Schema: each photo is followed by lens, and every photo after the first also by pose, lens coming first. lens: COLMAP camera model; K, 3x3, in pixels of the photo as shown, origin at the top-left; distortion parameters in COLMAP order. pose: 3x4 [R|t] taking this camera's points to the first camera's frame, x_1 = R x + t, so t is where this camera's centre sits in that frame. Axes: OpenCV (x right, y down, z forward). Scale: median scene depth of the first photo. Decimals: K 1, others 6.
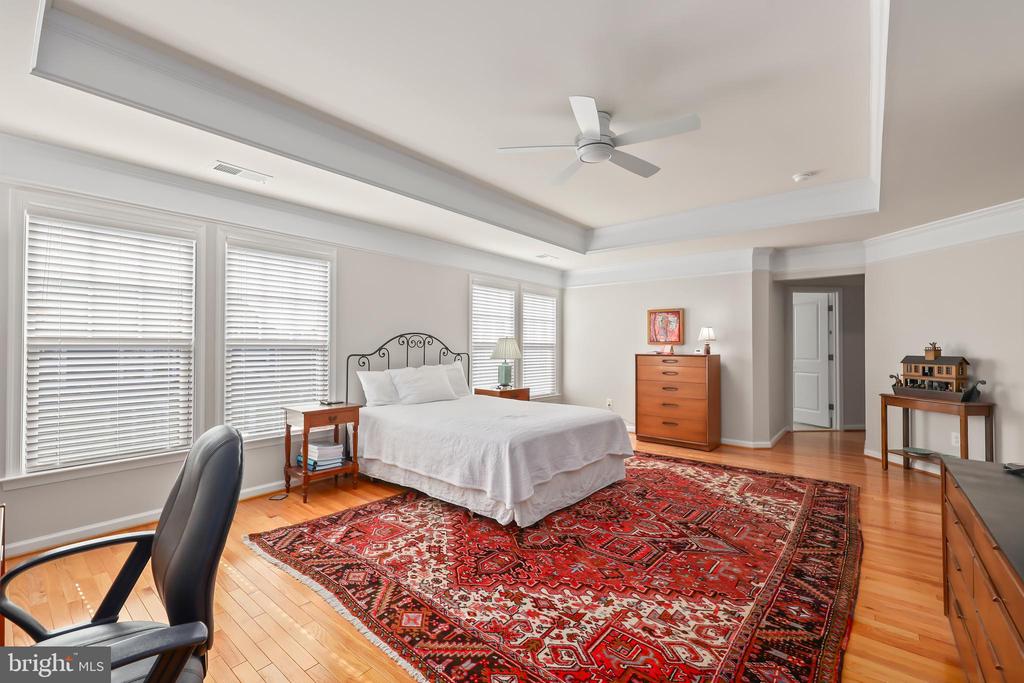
lens RADIAL K [[415.3, 0, 515.9], [0, 415.3, 350.8], [0, 0, 1]] dist [0.000101, -0.000041]
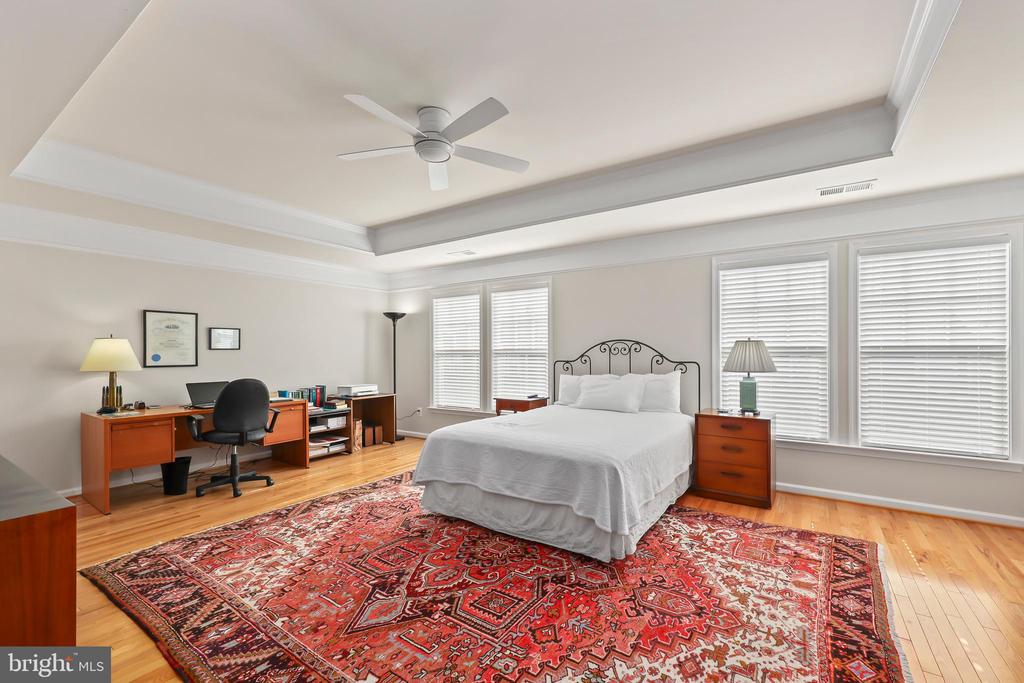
lens RADIAL K [[415.3, 0, 515.9], [0, 415.3, 350.8], [0, 0, 1]] dist [0.000101, -0.000041]
pose [[0.143613, -0.006949, -0.989610, 1.211927], [-0.007314, 0.999941, -0.008083, -0.012969], [0.989607, 0.008399, 0.143554, 1.072739]]
